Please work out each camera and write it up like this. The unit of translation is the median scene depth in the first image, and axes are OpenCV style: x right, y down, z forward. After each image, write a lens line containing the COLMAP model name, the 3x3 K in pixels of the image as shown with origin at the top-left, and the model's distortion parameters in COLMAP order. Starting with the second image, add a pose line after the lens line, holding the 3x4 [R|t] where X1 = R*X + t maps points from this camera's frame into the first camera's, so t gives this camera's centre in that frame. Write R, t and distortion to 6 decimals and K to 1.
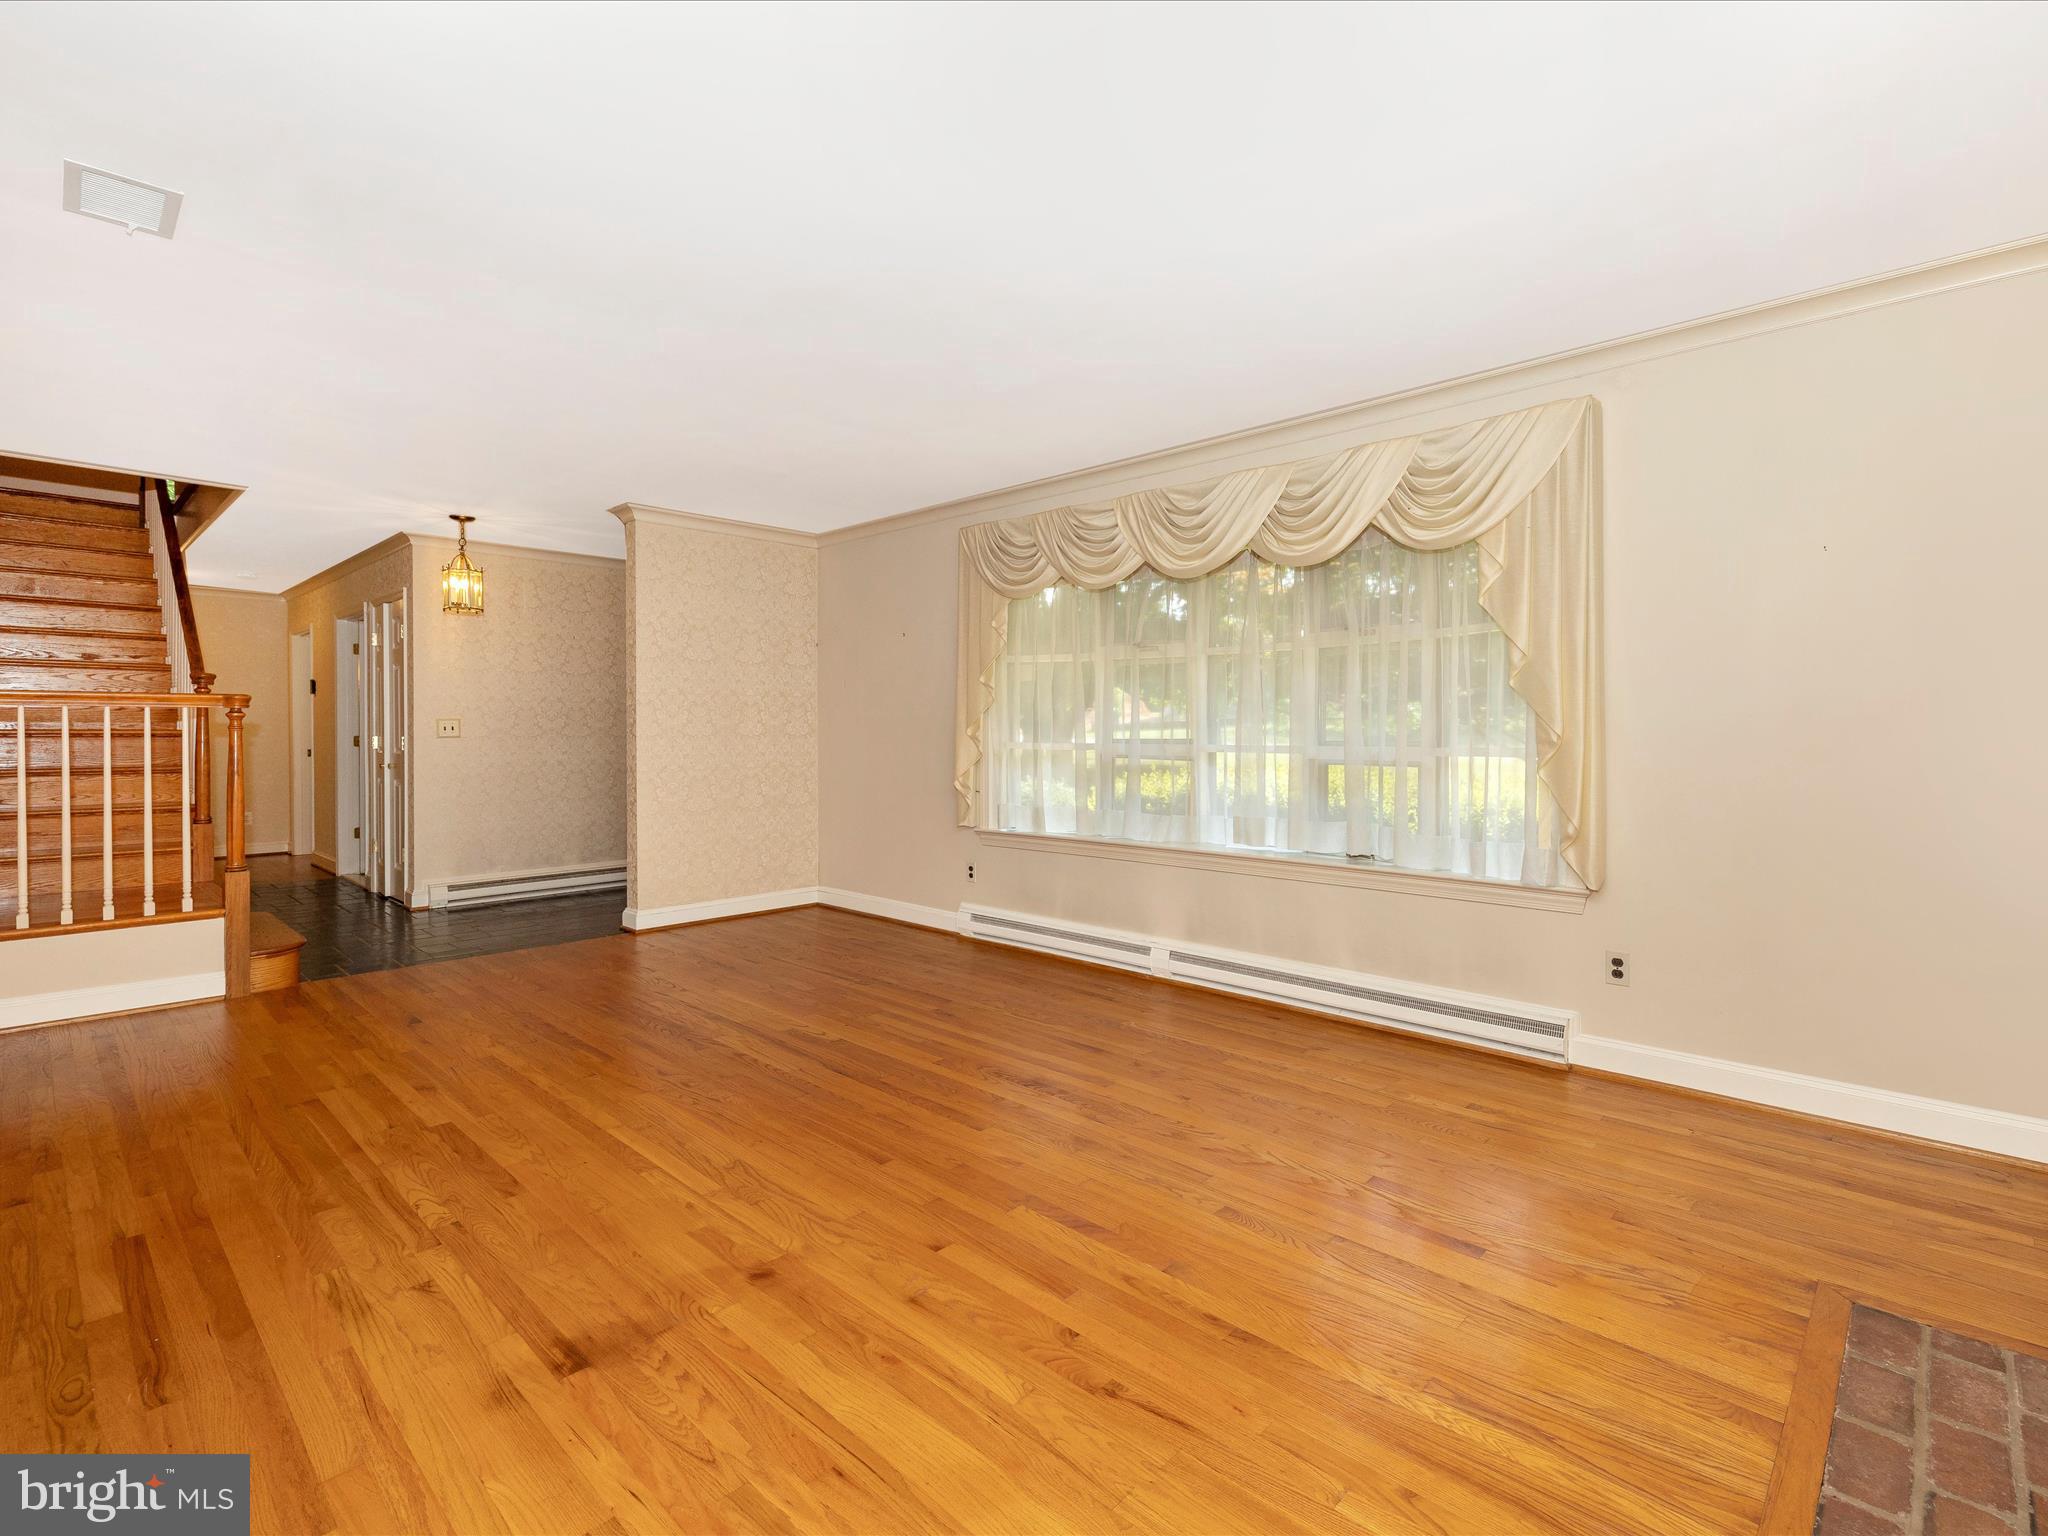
lens RADIAL K [[968.2, 0, 1031.4], [0, 968.2, 739.1], [0, 0, 1]] dist [-0.003744, -0.000257]
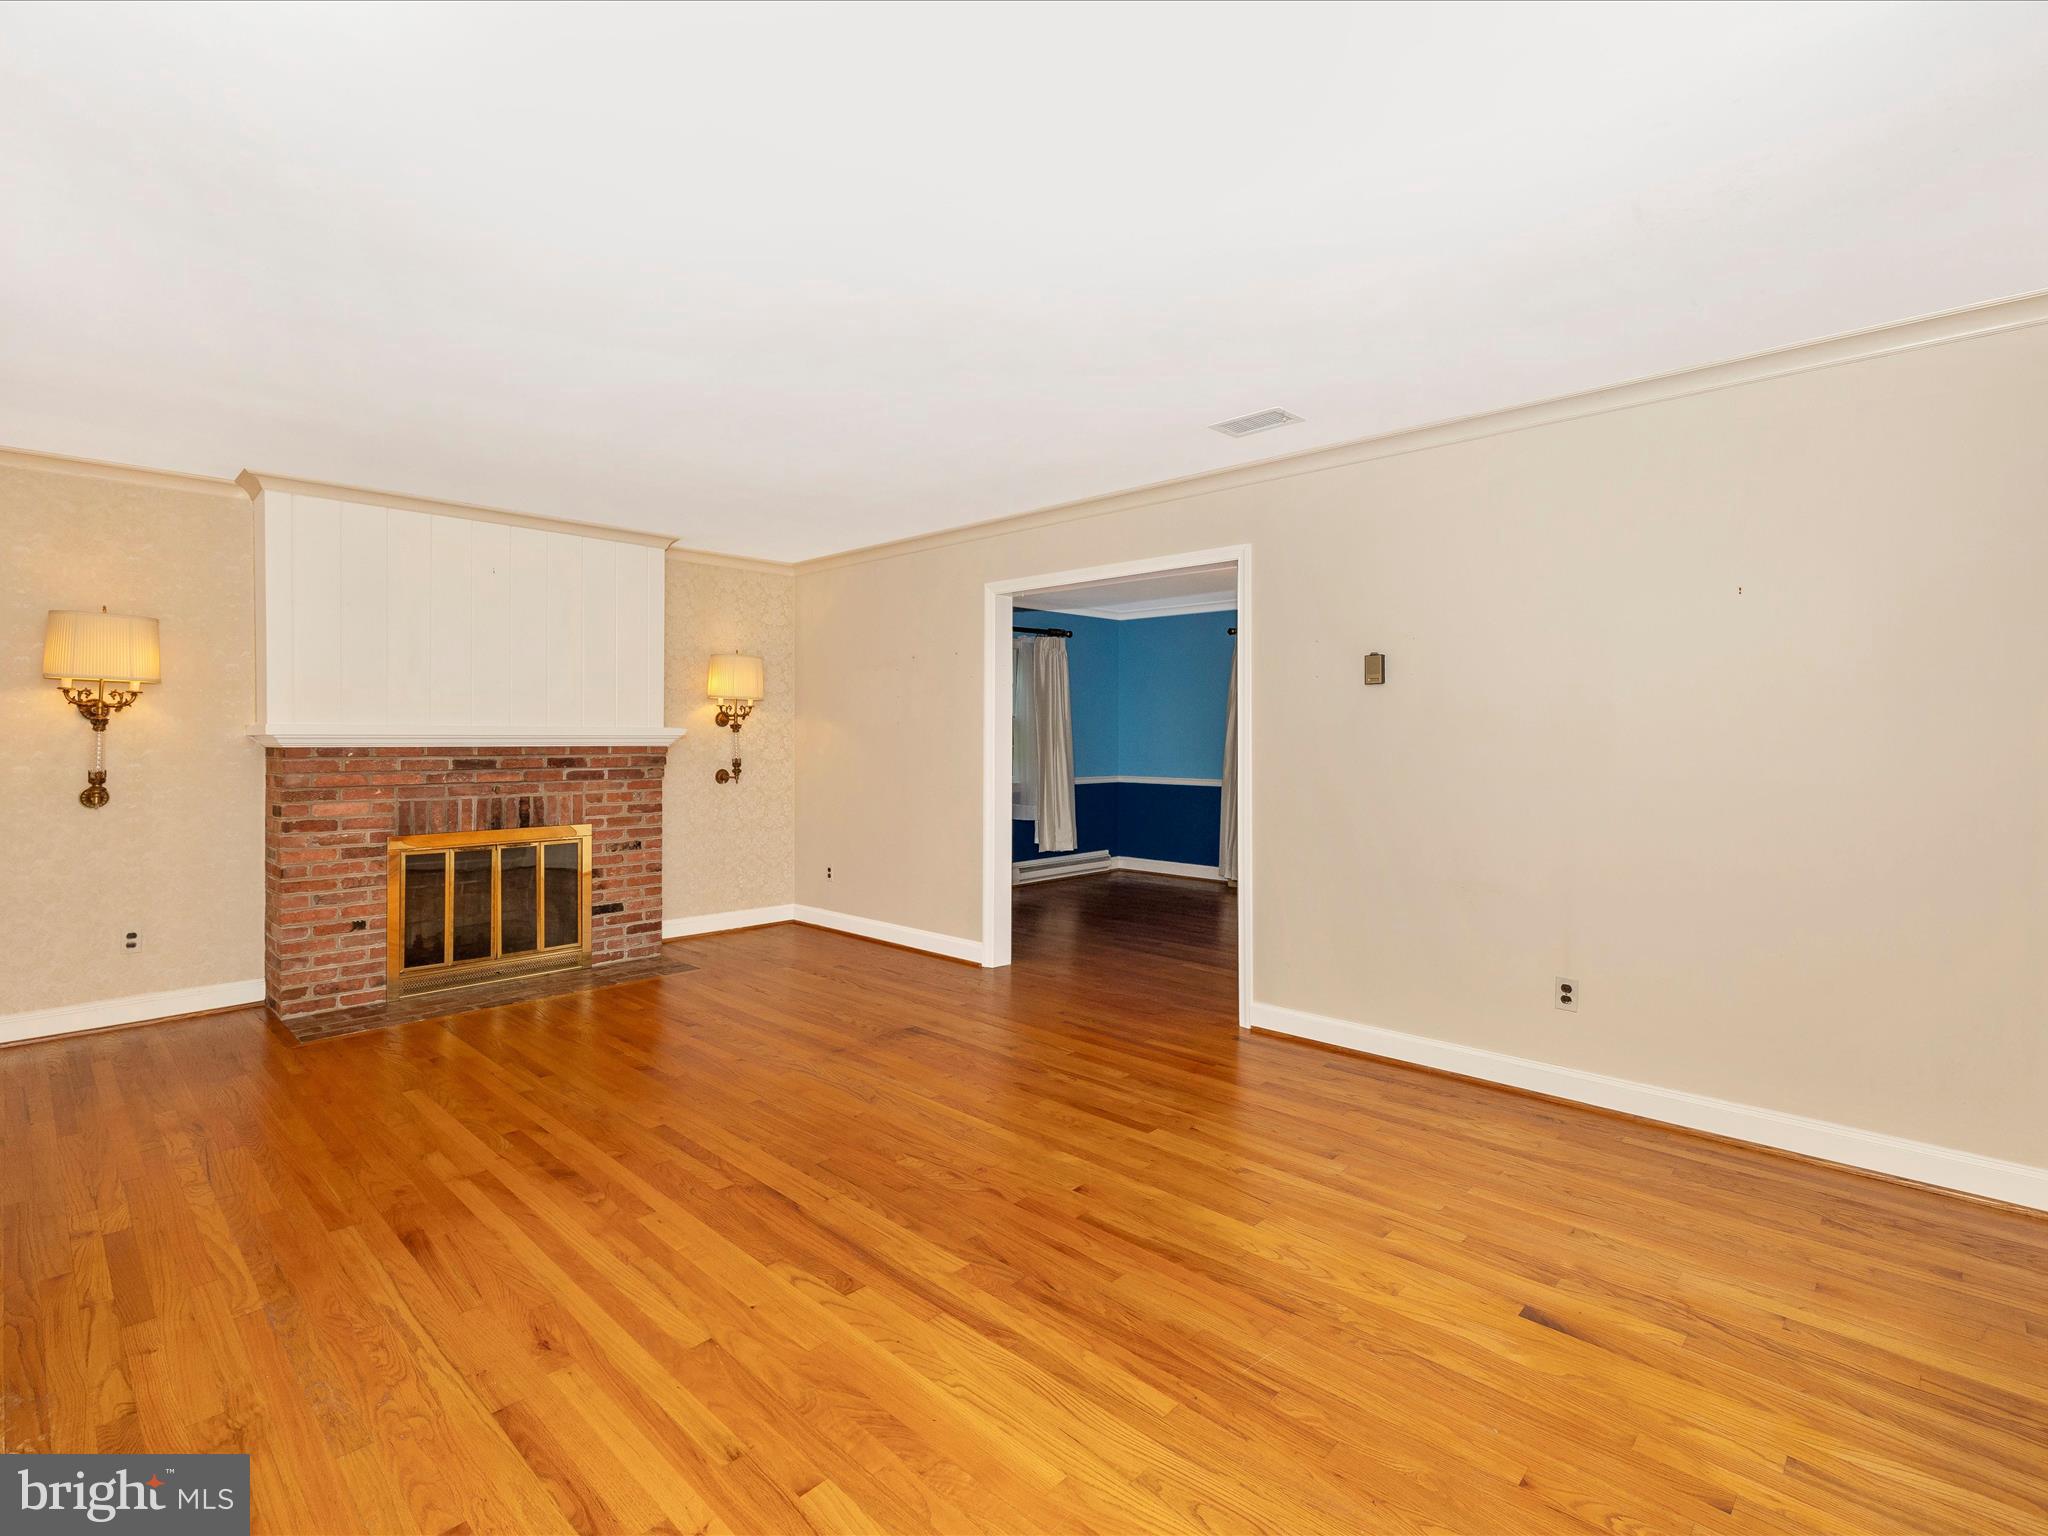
lens RADIAL K [[970.9, 0, 1015.0], [0, 970.9, 722.8], [0, 0, 1]] dist [-0.001406, 0.000102]
pose [[-0.999890, 0.001354, 0.014785, -0.375392], [0.001246, 0.999973, -0.007283, -0.041081], [-0.014795, -0.007264, -0.999864, 1.663581]]
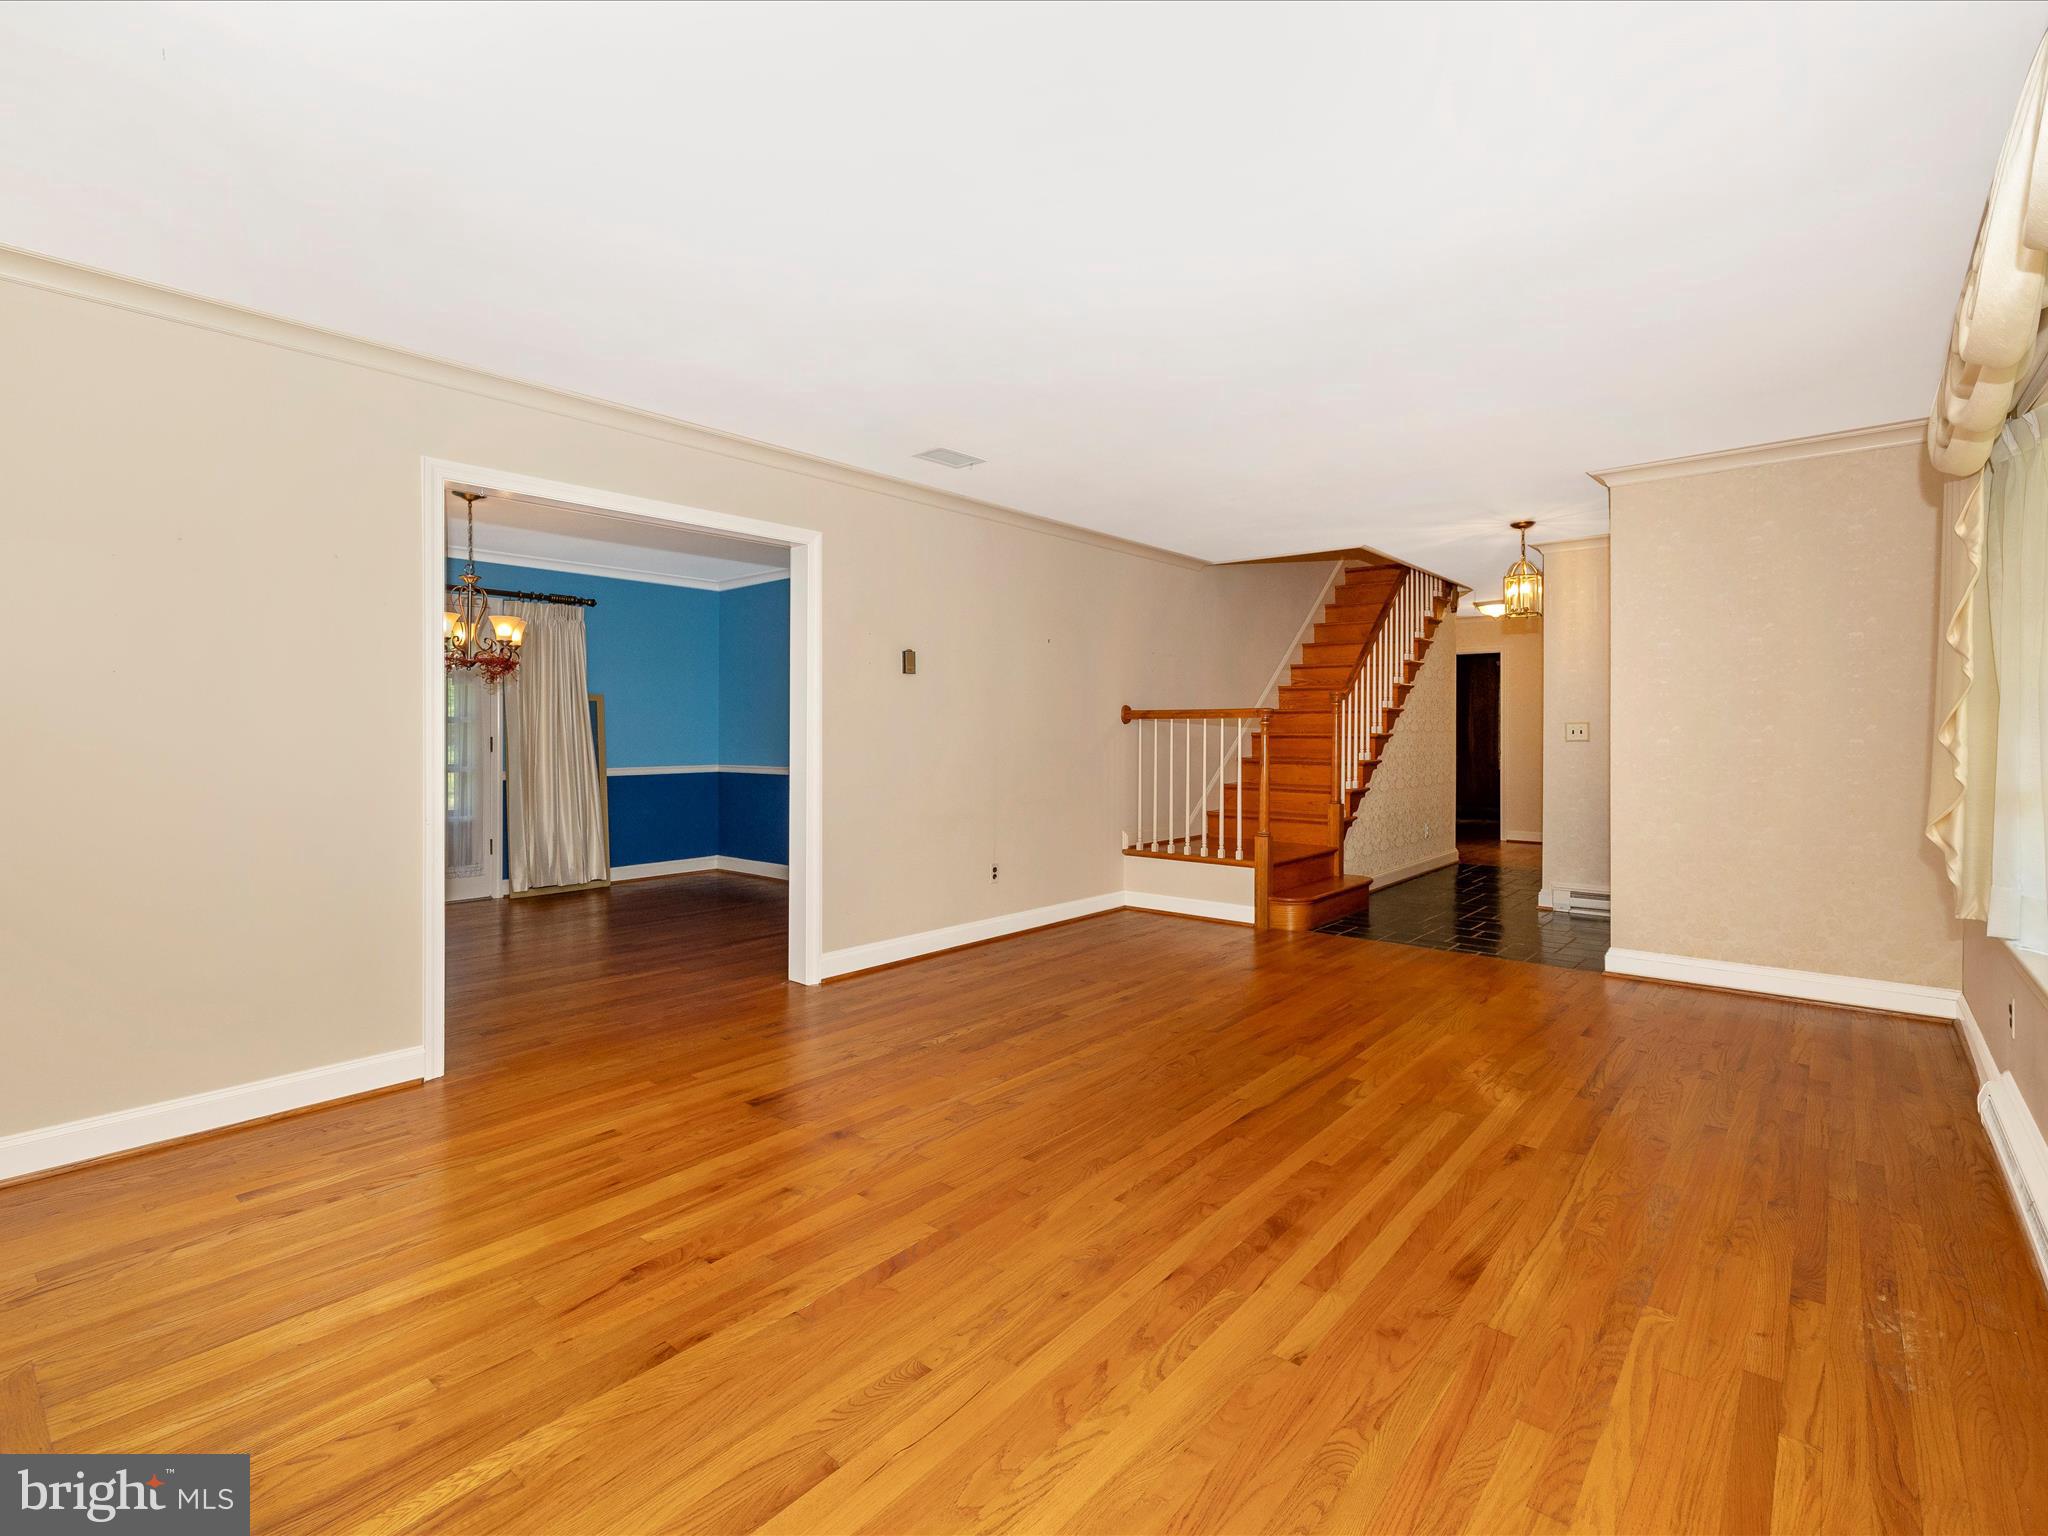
lens RADIAL K [[970.9, 0, 1015.0], [0, 970.9, 722.8], [0, 0, 1]] dist [-0.001406, 0.000102]
pose [[0.048844, -0.007424, -0.998779, 0.640036], [-0.008958, 0.999929, -0.007870, -0.012838], [0.998766, 0.009331, 0.048774, 0.676572]]
